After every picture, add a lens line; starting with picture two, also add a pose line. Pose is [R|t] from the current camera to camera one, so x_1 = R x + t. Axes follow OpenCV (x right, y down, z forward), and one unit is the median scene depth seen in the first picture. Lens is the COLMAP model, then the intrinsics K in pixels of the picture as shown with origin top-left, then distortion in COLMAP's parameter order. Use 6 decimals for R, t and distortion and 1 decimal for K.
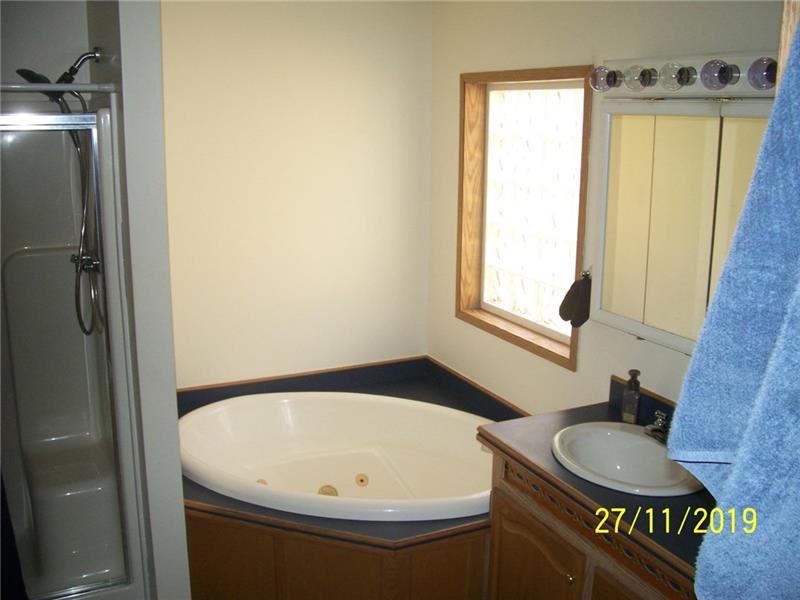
lens RADIAL K [[802.9, 0, 400.0], [0, 802.9, 300.0], [0, 0, 1]] dist [-0.161473, 0.094806]
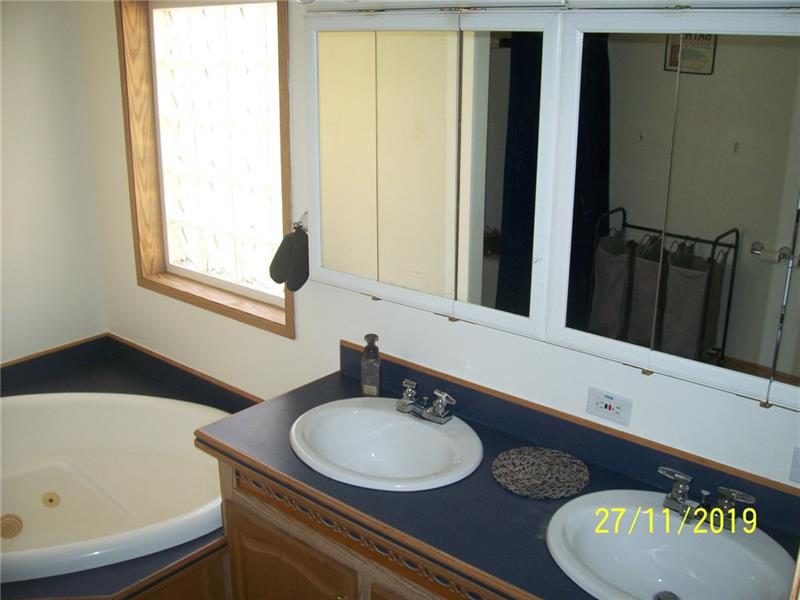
lens RADIAL K [[802.9, 0, 400.0], [0, 802.9, 300.0], [0, 0, 1]] dist [-0.161473, 0.094806]
pose [[0.909981, -0.129232, 0.393997, -0.010543], [0.093793, 0.989716, 0.108004, -0.034047], [-0.403902, -0.061328, 0.912744, 0.171183]]
